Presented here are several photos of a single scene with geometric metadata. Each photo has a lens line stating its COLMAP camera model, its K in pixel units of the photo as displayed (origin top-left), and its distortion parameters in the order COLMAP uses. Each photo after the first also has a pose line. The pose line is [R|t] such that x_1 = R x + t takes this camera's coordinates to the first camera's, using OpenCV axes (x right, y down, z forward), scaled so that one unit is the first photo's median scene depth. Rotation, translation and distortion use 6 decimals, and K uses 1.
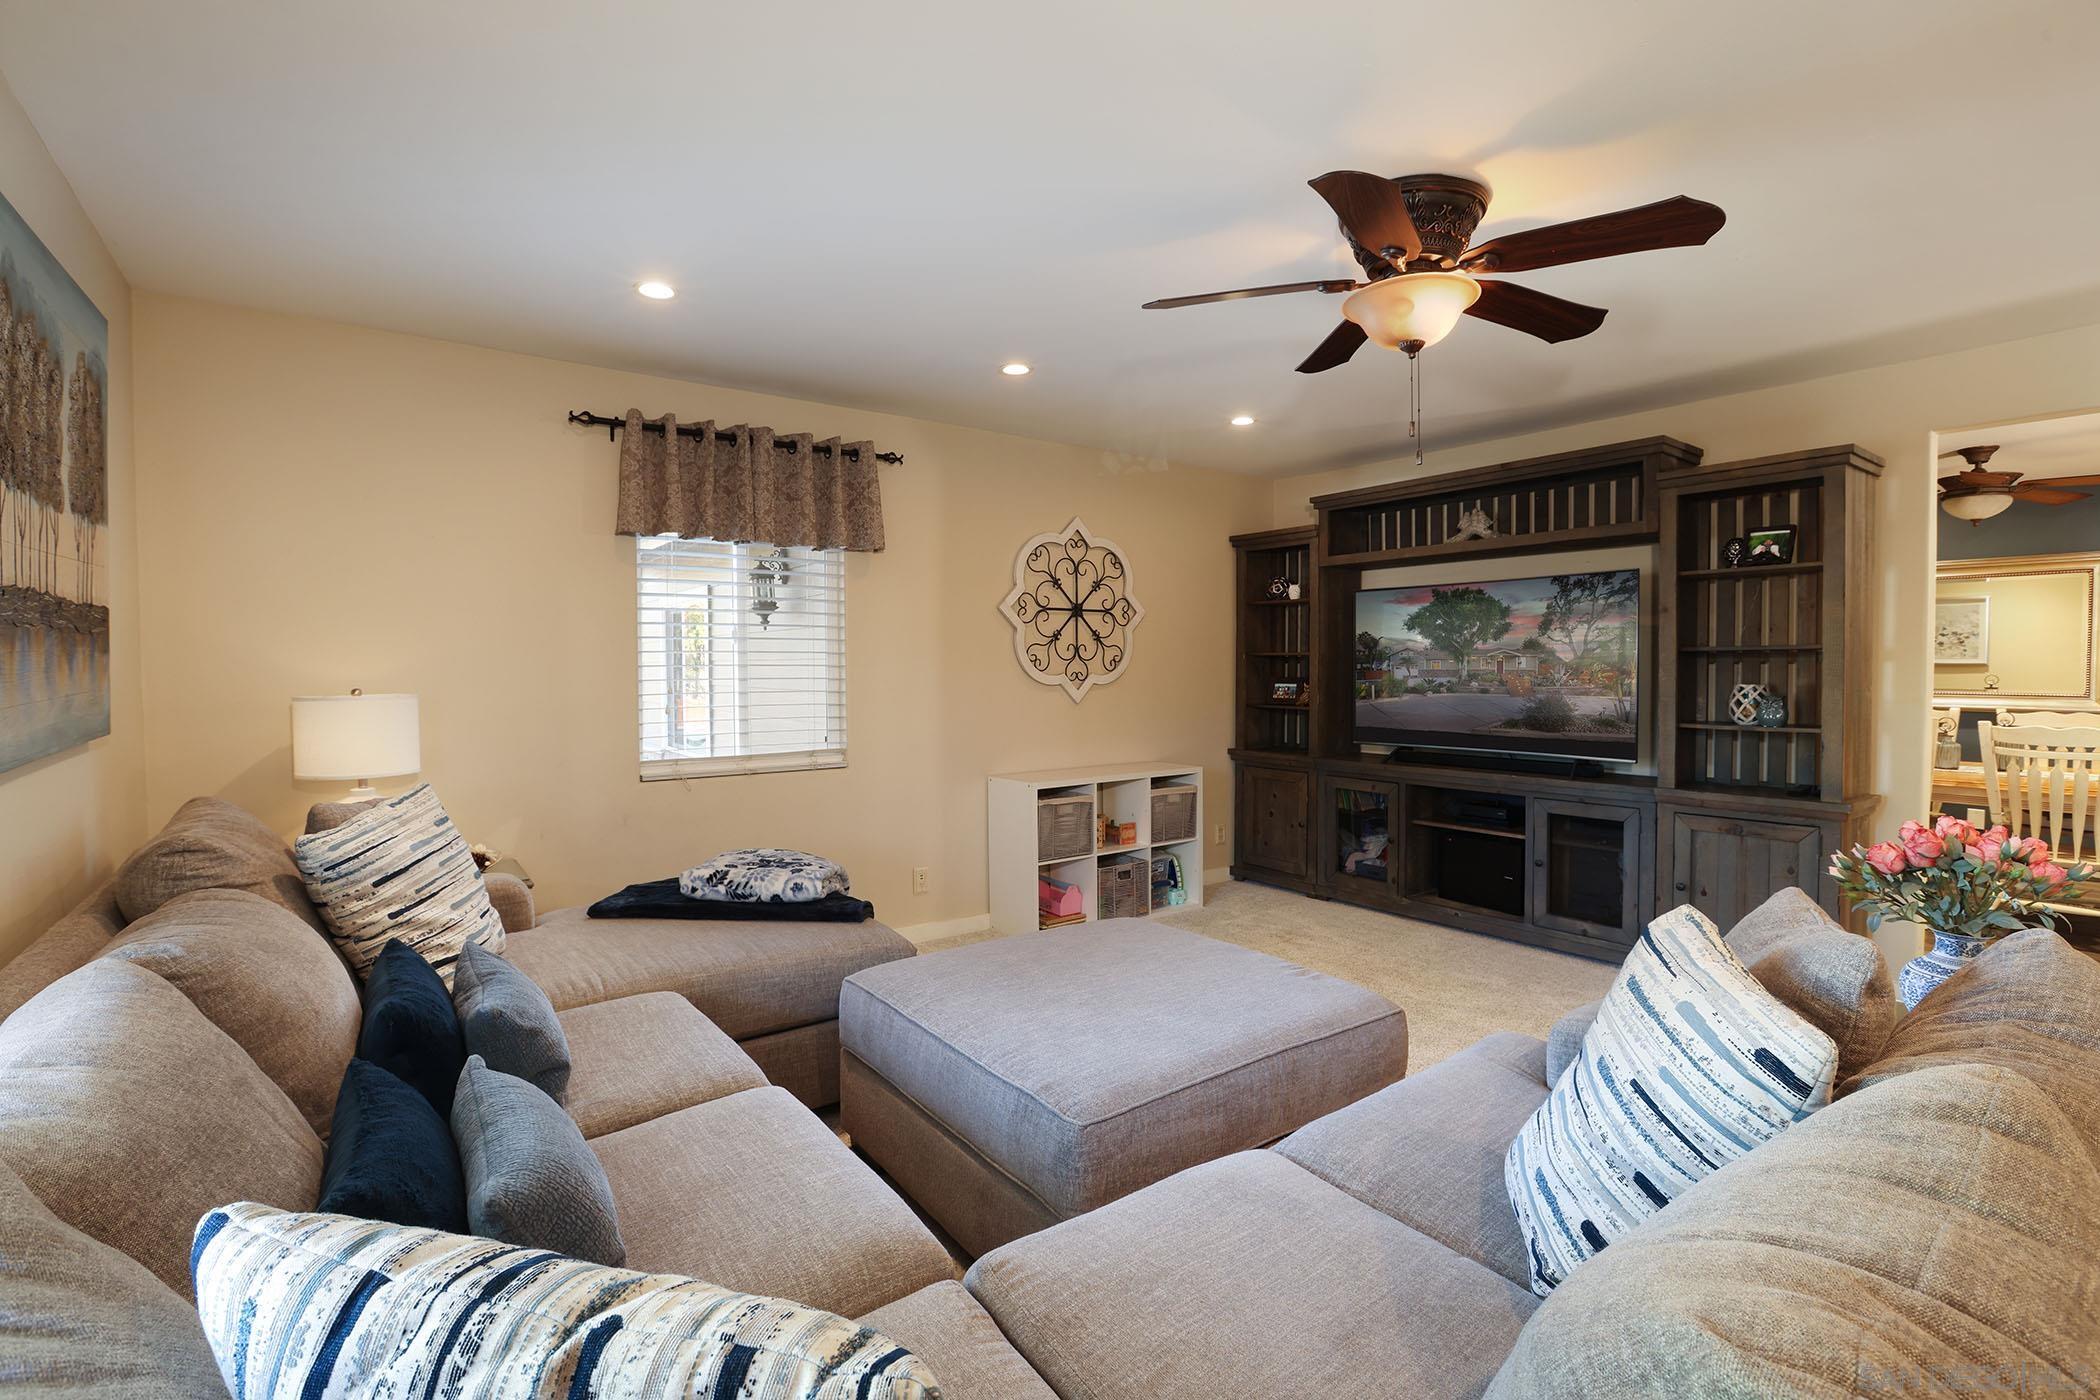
lens RADIAL K [[956.3, 0, 1117.4], [0, 956.3, 682.4], [0, 0, 1]] dist [-0.032509, 0.000380]
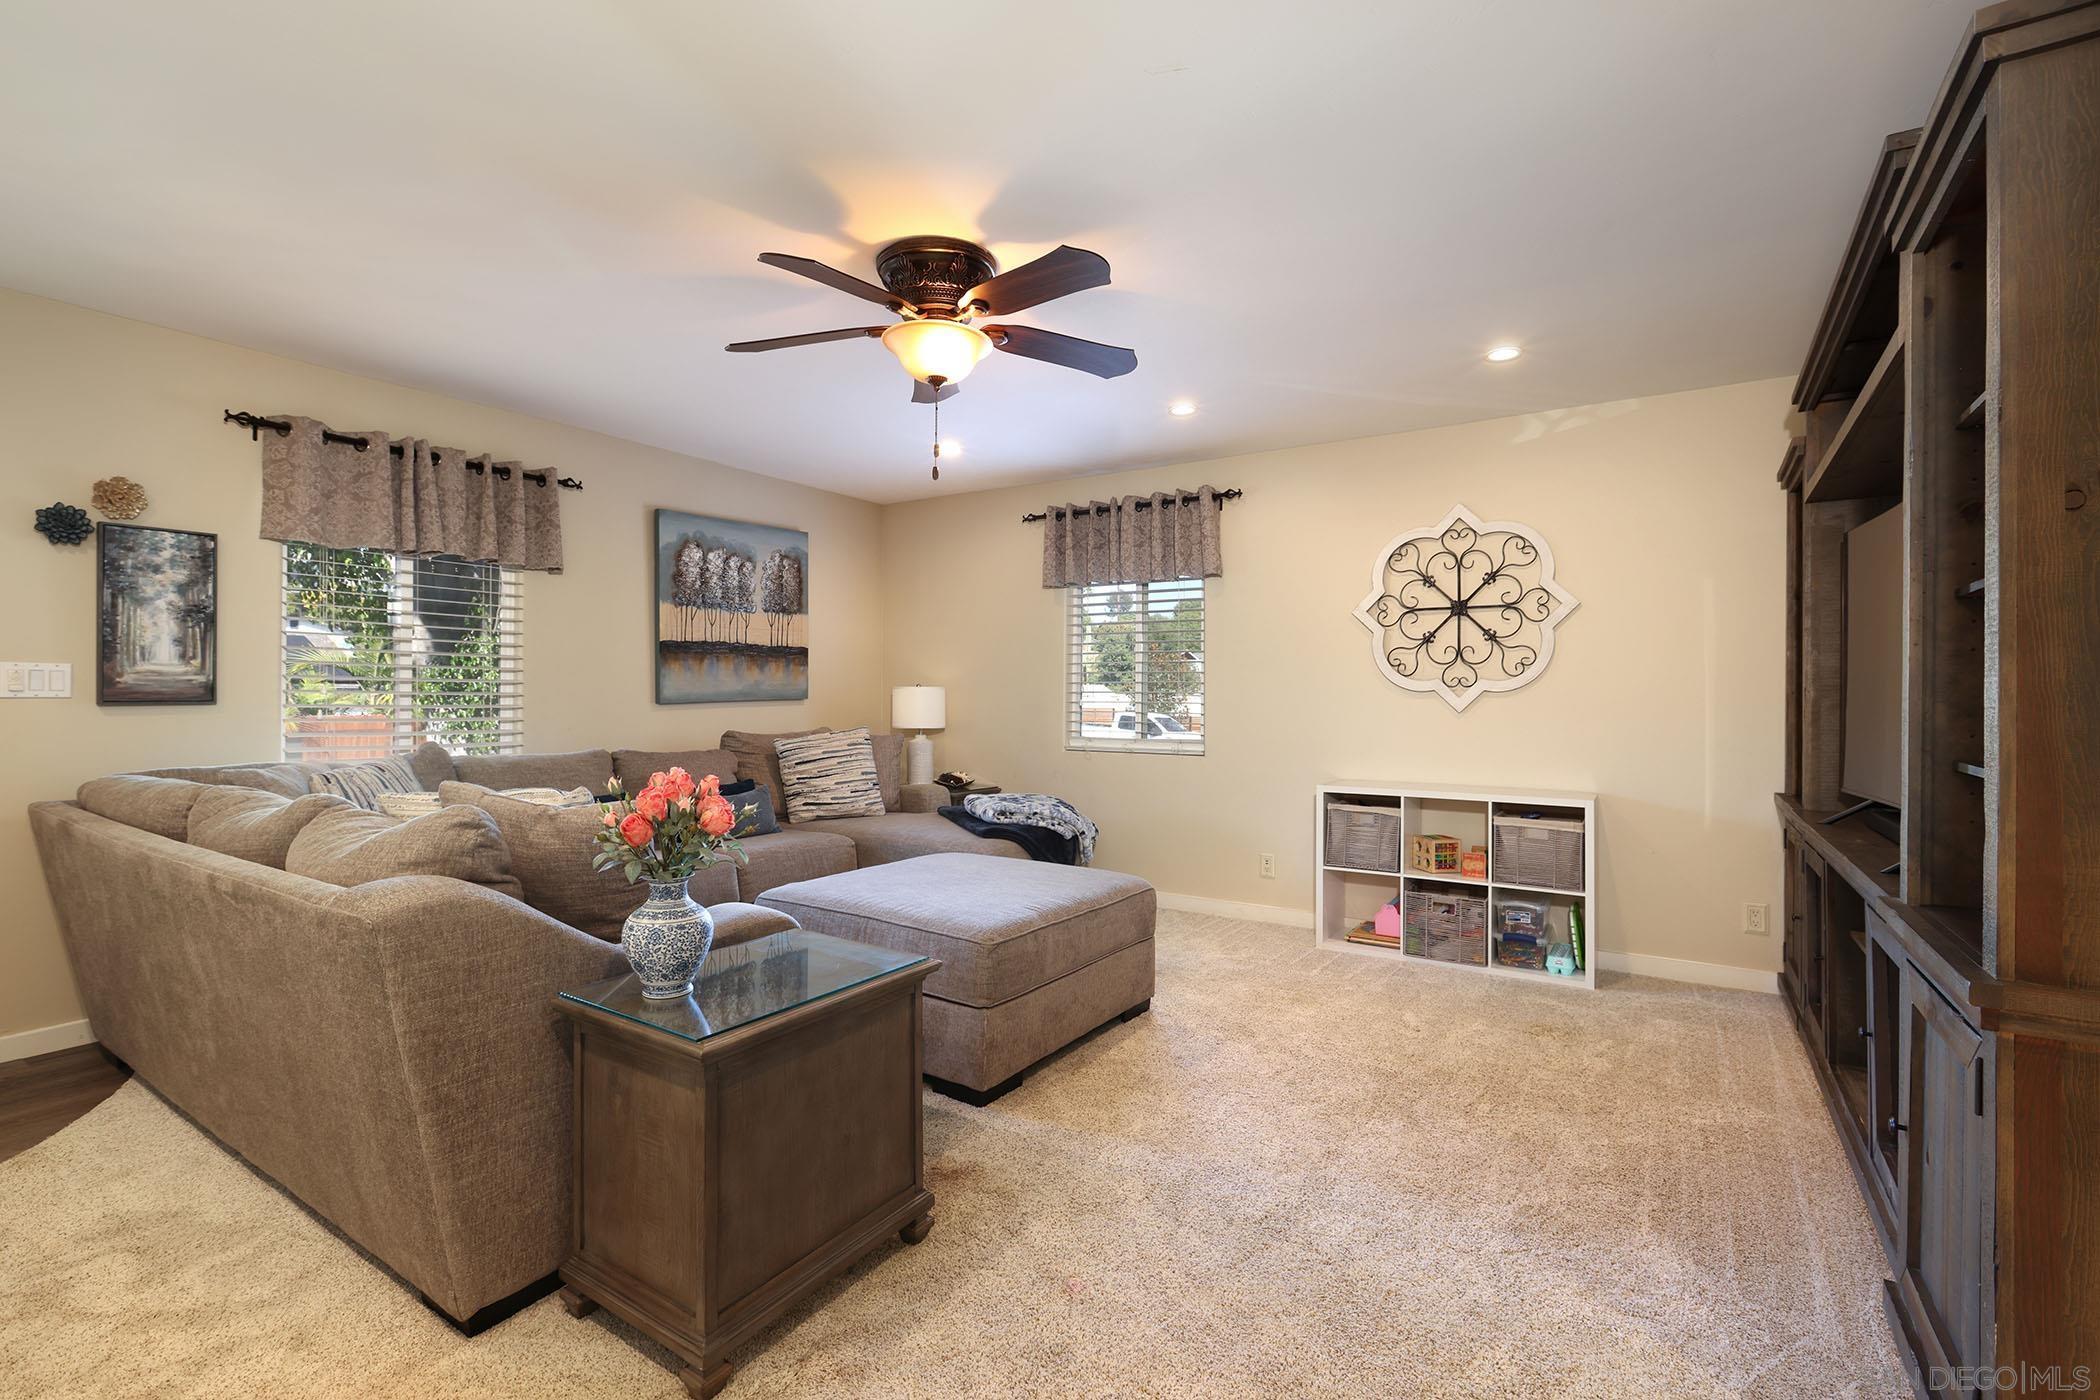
lens RADIAL K [[956.3, 0, 1054.4], [0, 956.3, 689.2], [0, 0, 1]] dist [-0.032509, 0.000380]
pose [[0.319624, 0.004224, -0.947535, 0.684220], [-0.020719, 0.999782, -0.002532, 0.010467], [0.947318, 0.020442, 0.319642, 0.360992]]
